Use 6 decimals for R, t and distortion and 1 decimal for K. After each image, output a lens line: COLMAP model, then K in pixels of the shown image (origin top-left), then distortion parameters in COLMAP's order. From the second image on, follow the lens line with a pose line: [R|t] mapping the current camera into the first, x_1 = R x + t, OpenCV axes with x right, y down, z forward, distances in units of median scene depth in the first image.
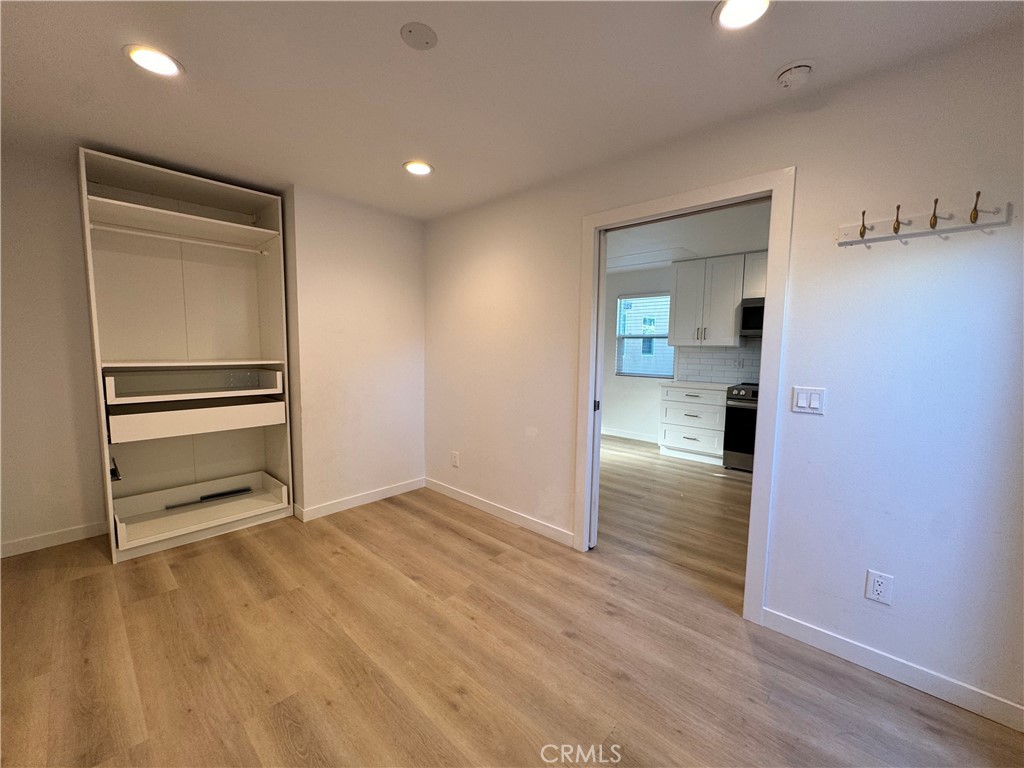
lens RADIAL K [[409.3, 0, 512.0], [0, 409.3, 384.0], [0, 0, 1]] dist [-0.001053, 0.000110]
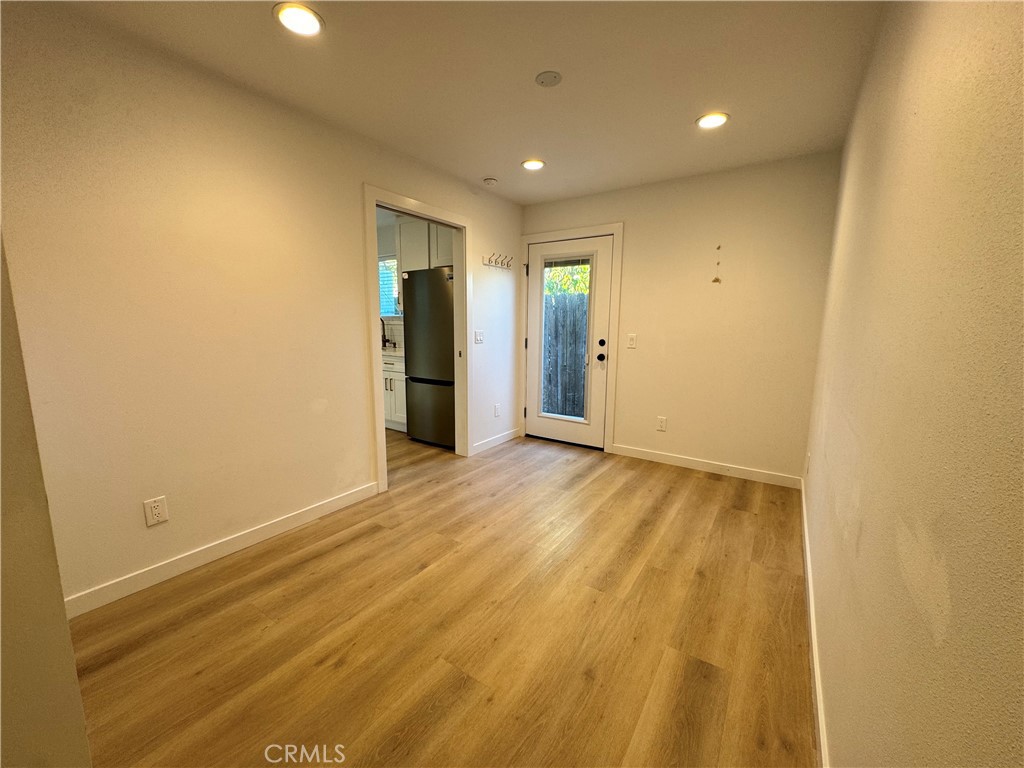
lens RADIAL K [[407.1, 0, 512.0], [0, 407.1, 384.0], [0, 0, 1]] dist [-0.000733, 0.000041]
pose [[-0.148676, -0.166244, 0.974812, -0.919919], [0.079808, 0.980535, 0.179392, -0.055458], [-0.985660, 0.104469, -0.132514, 0.759267]]
